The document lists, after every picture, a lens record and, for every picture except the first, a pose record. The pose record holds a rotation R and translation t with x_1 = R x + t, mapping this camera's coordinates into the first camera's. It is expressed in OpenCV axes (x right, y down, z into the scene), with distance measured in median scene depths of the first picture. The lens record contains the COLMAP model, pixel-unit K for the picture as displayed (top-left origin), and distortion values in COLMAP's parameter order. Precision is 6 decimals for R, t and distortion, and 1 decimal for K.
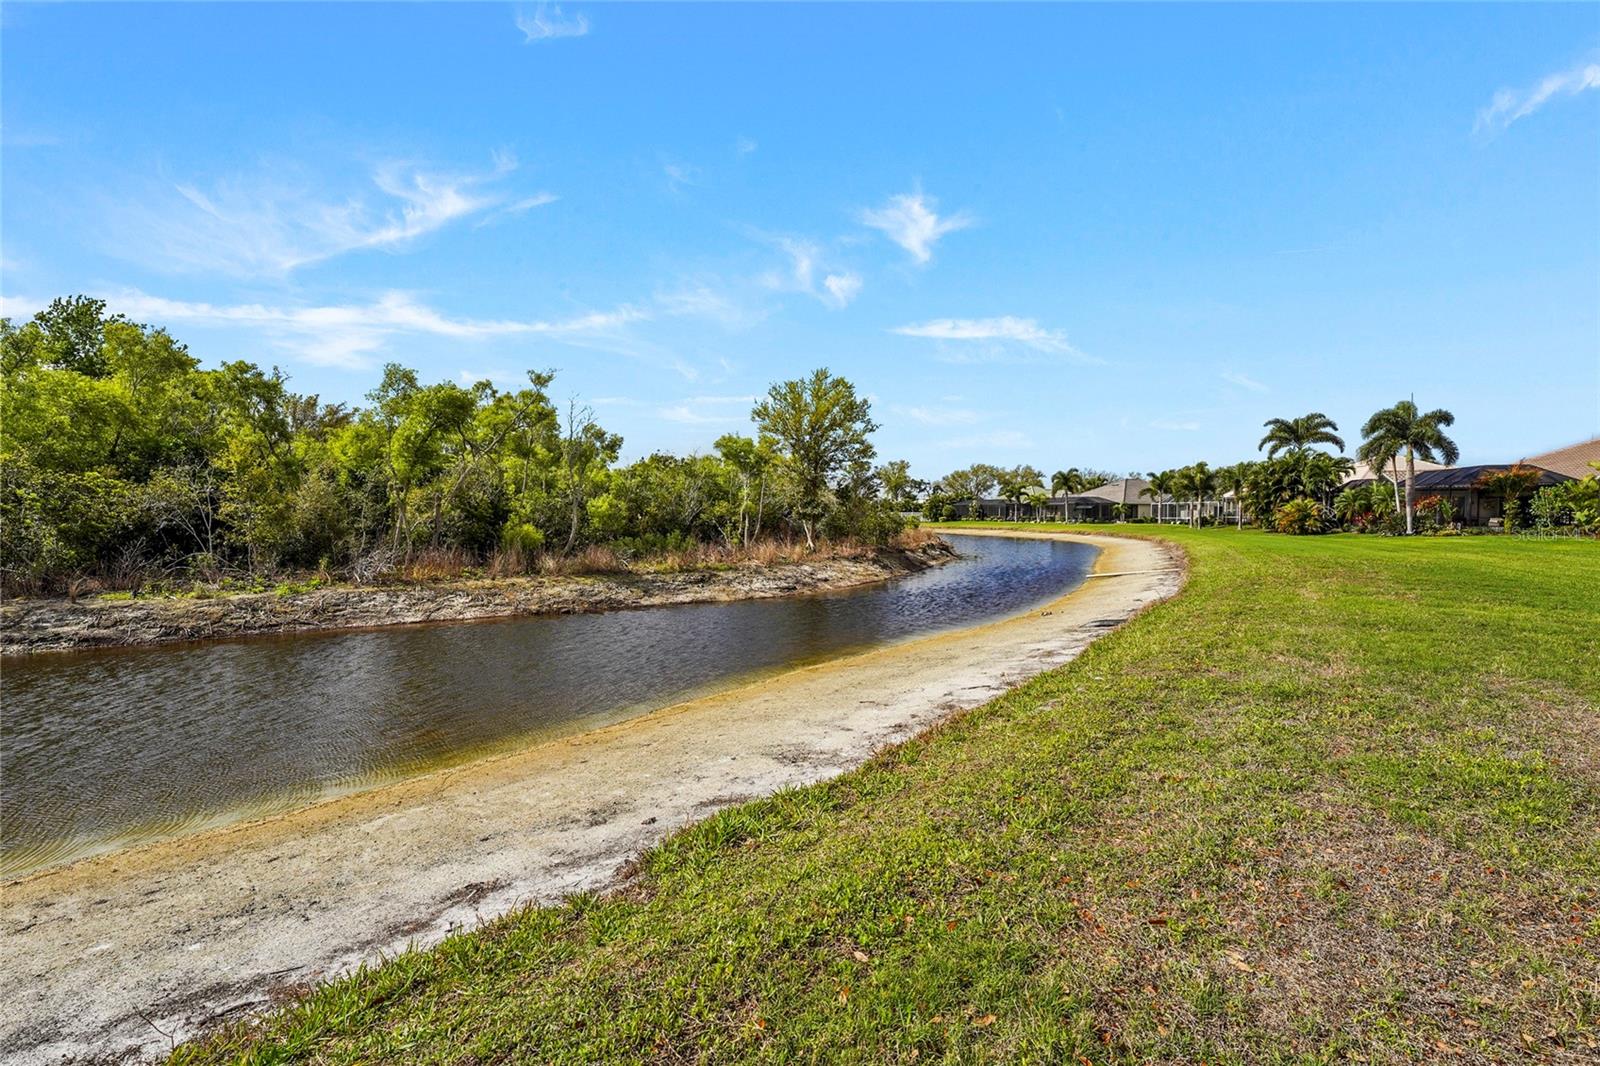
lens RADIAL K [[702.0, 0, 803.7], [0, 702.0, 529.2], [0, 0, 1]] dist [-0.000334, -0.000017]
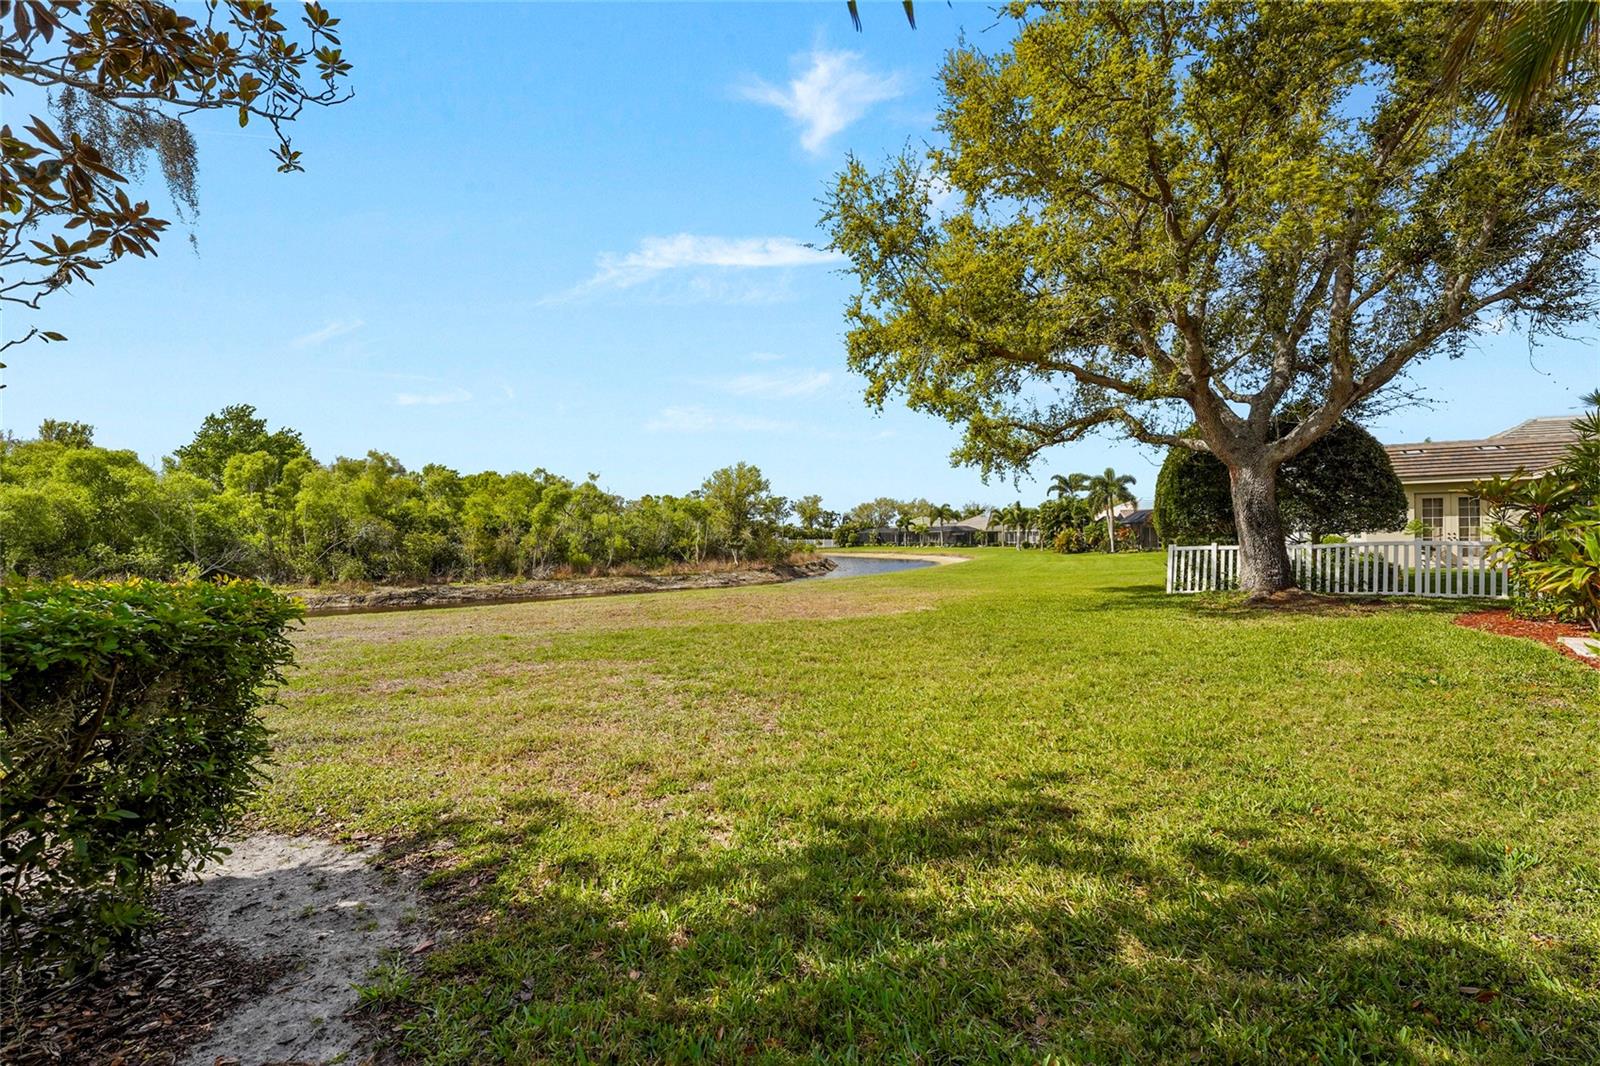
lens RADIAL K [[702.0, 0, 803.7], [0, 702.0, 529.2], [0, 0, 1]] dist [-0.000334, -0.000017]
pose [[0.994714, -0.009942, 0.102204, -0.001022], [0.013679, 0.999261, -0.035933, 0.003244], [-0.101771, 0.037141, 0.994114, -0.684372]]
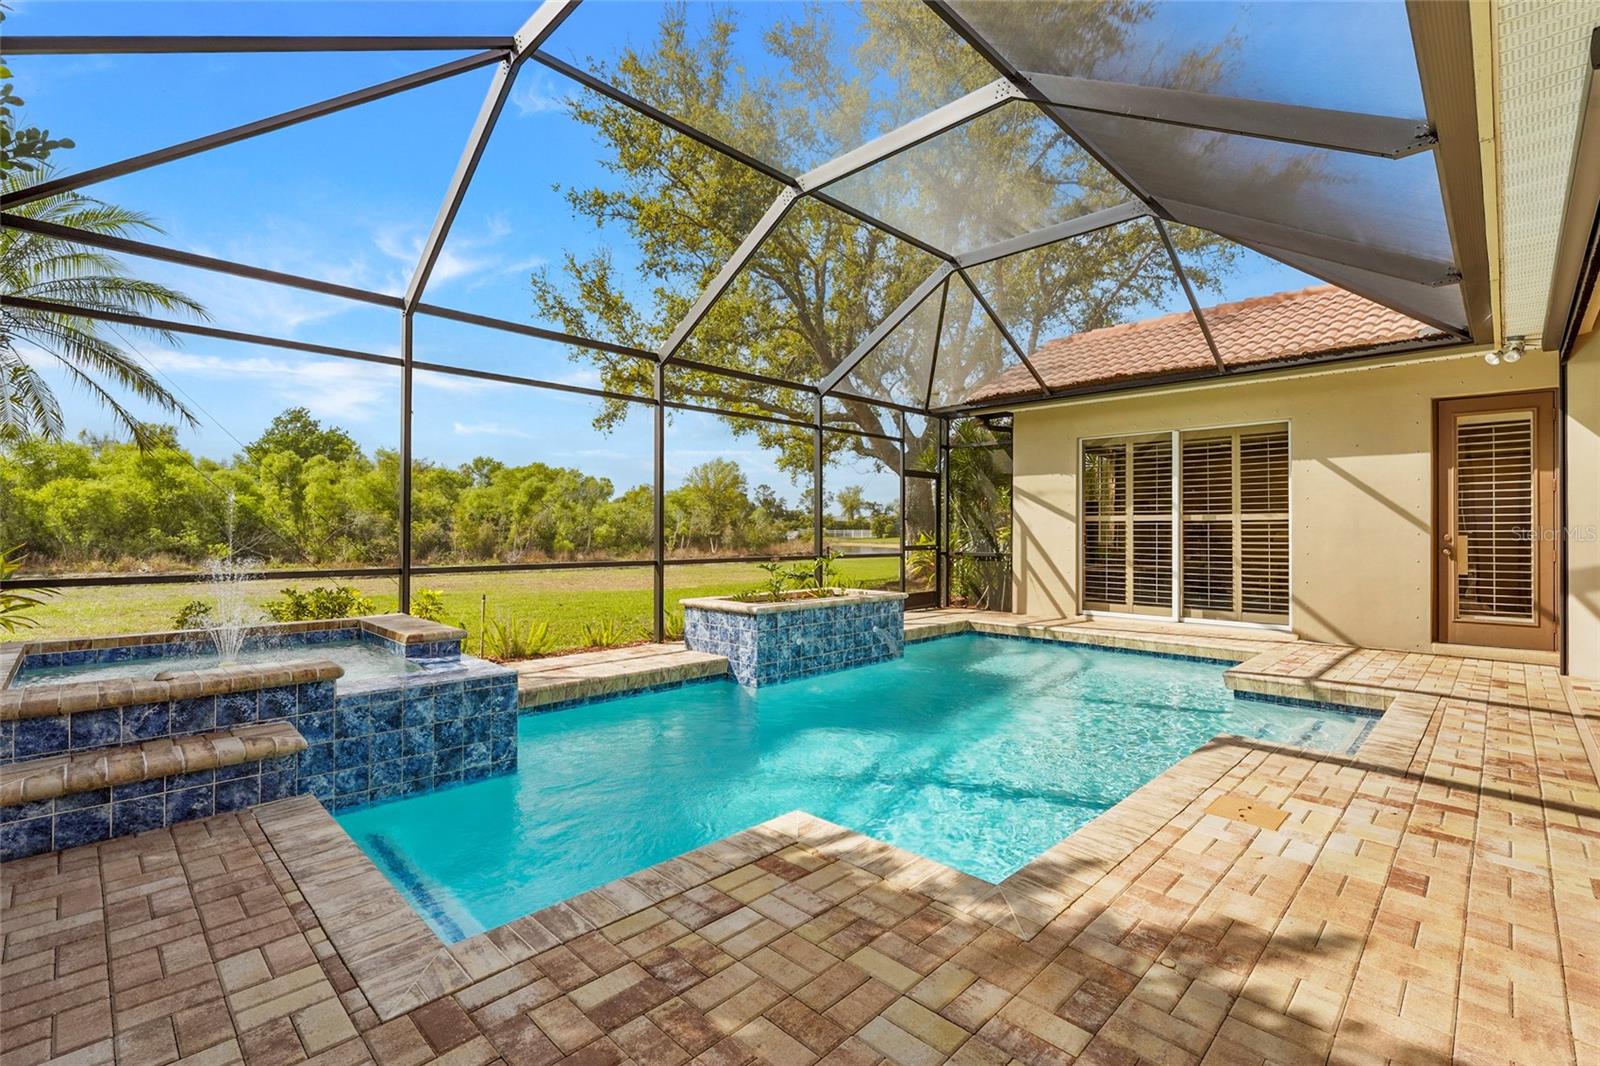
lens RADIAL K [[714.5, 0, 802.0], [0, 714.5, 527.1], [0, 0, 1]] dist [-0.001729, -0.000075]
pose [[0.999981, -0.001402, -0.006011, 0.235491], [0.001251, 0.999683, -0.025135, 0.005576], [0.006044, 0.025127, 0.999666, -0.828656]]
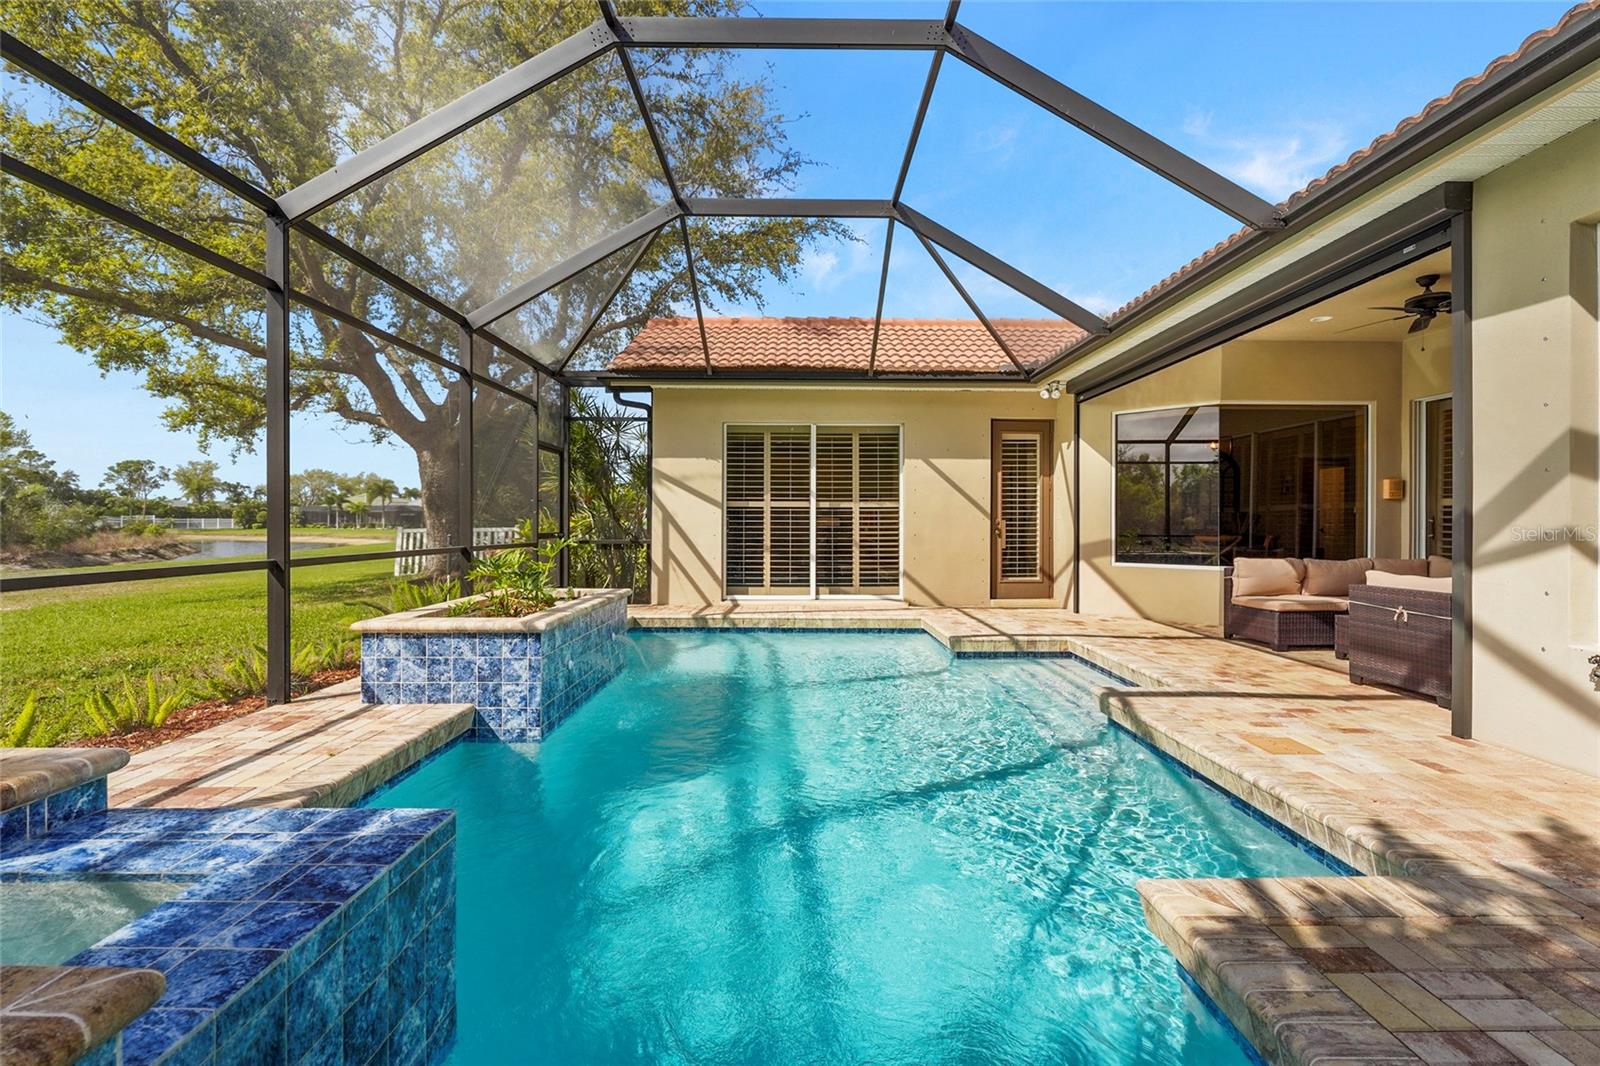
lens RADIAL K [[709.1, 0, 800.1], [0, 709.1, 522.0], [0, 0, 1]] dist [0.001089, 0.000381]
pose [[0.710732, -0.001026, 0.703462, 0.167006], [0.013194, 0.999842, -0.011872, 0.006136], [-0.703339, 0.017719, 0.710633, -0.763994]]
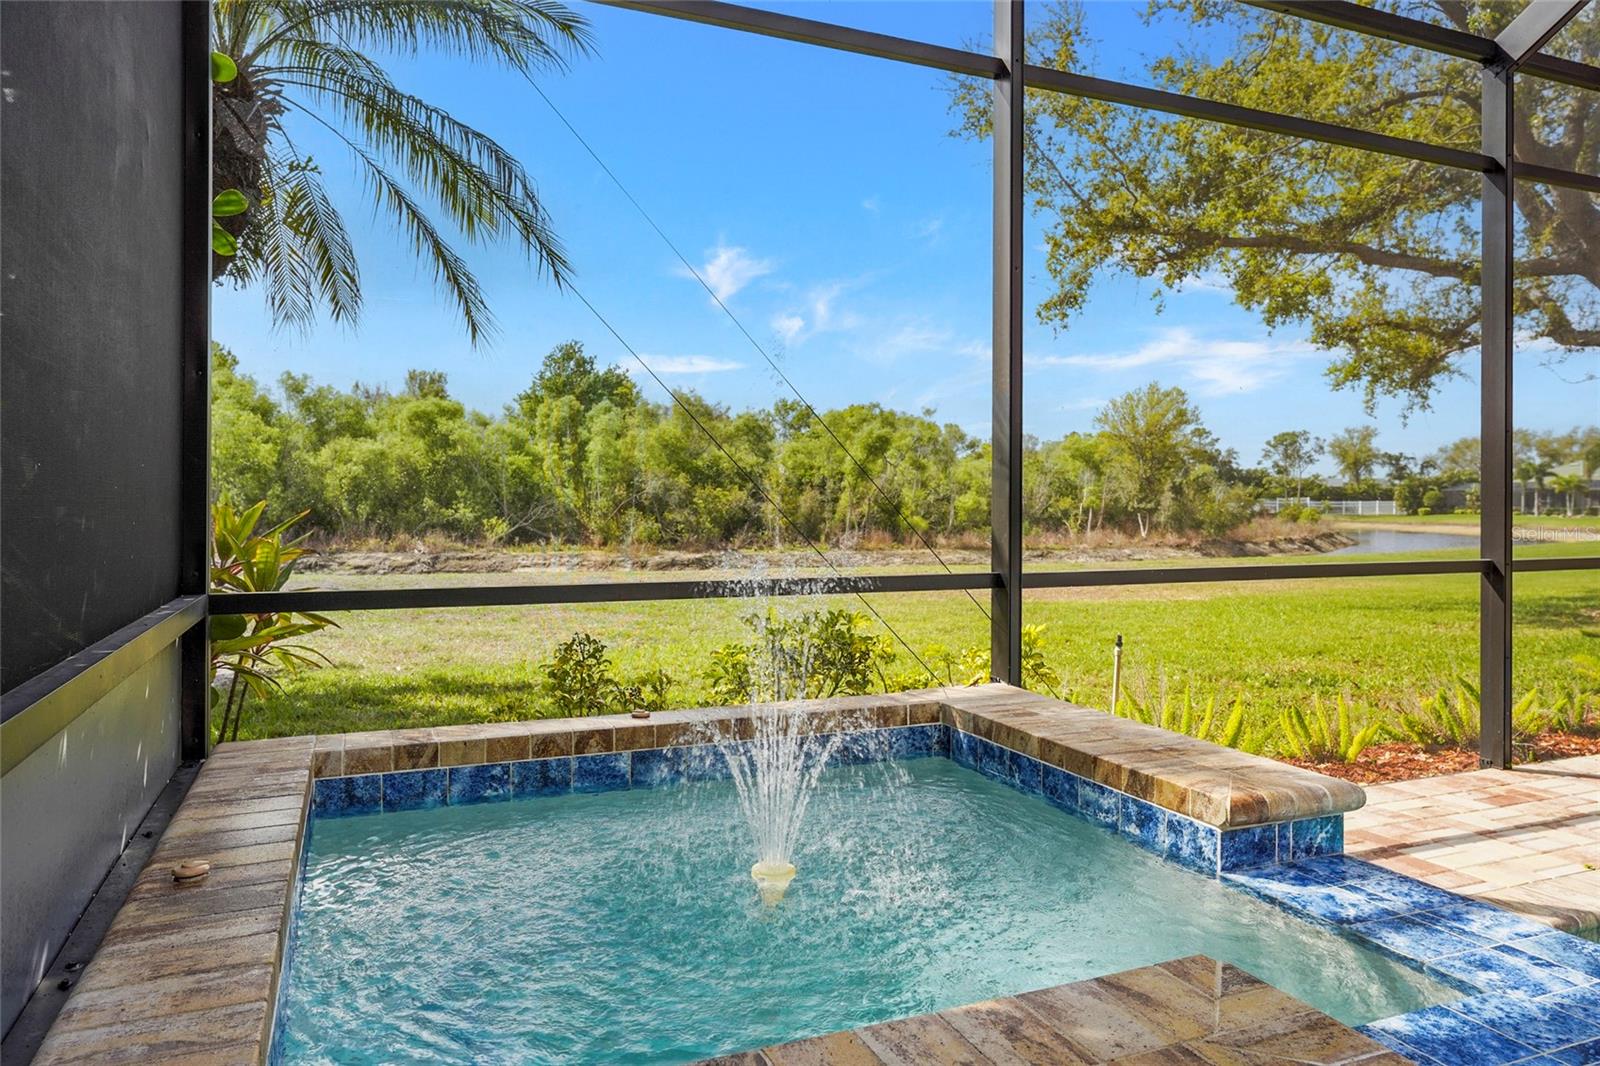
lens RADIAL K [[1068.4, 0, 809.7], [0, 1068.4, 514.3], [0, 0, 1]] dist [-0.001433, -0.000647]
pose [[0.923373, 0.002742, -0.383895, 0.162283], [-0.006484, 0.999943, -0.008454, 0.006174], [0.383850, 0.010295, 0.923338, -0.762687]]
